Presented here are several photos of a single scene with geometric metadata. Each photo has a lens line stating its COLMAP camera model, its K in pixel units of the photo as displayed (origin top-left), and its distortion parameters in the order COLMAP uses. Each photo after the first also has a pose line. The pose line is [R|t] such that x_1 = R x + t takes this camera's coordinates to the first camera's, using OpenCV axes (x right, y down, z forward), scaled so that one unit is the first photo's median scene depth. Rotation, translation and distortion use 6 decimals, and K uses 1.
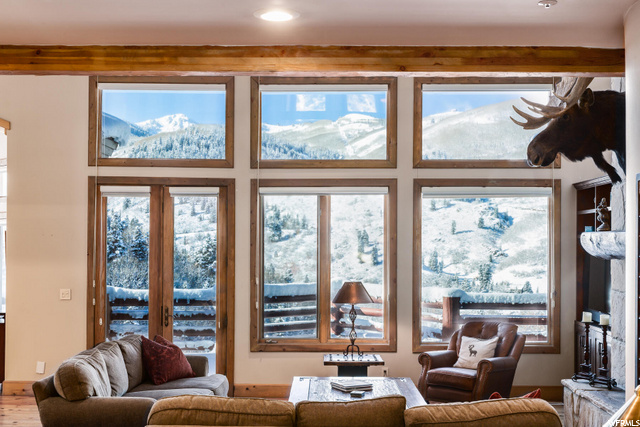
lens RADIAL K [[824.1, 0, 320.0], [0, 824.1, 213.5], [0, 0, 1]] dist [0.016248, 0.012205]
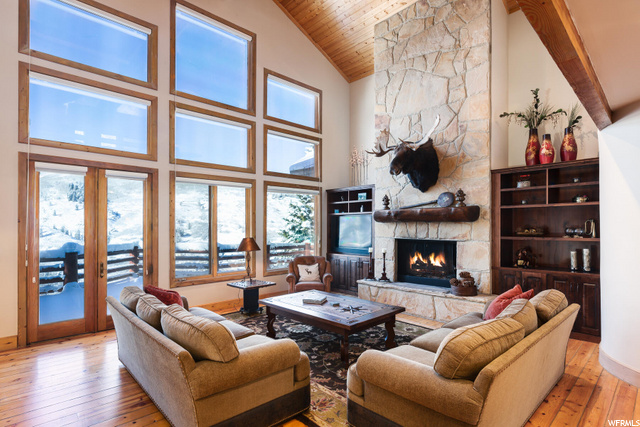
lens RADIAL K [[331.6, 0, 319.4], [0, 331.6, 223.3], [0, 0, 1]] dist [-0.003828, -0.000671]
pose [[0.706151, 0.001348, 0.708060, -0.312163], [-0.020636, 0.999613, 0.018677, 0.035066], [-0.707760, -0.027800, 0.705906, 0.395093]]
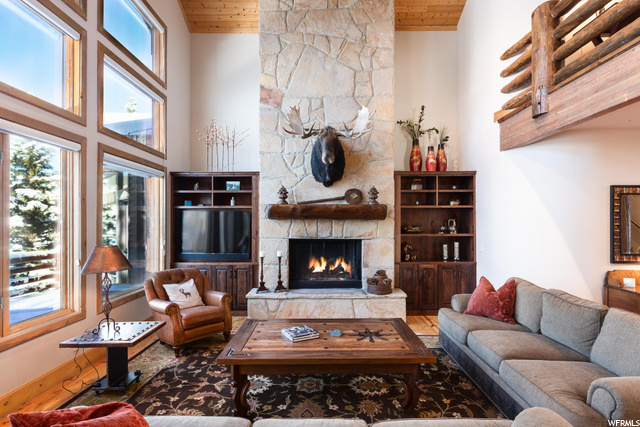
lens RADIAL K [[331.6, 0, 319.4], [0, 331.6, 223.3], [0, 0, 1]] dist [-0.003828, -0.000671]
pose [[-0.034981, -0.001322, 0.999387, -0.298297], [-0.035150, 0.999382, 0.000092, 0.047172], [-0.998770, -0.035125, -0.035006, 0.736939]]
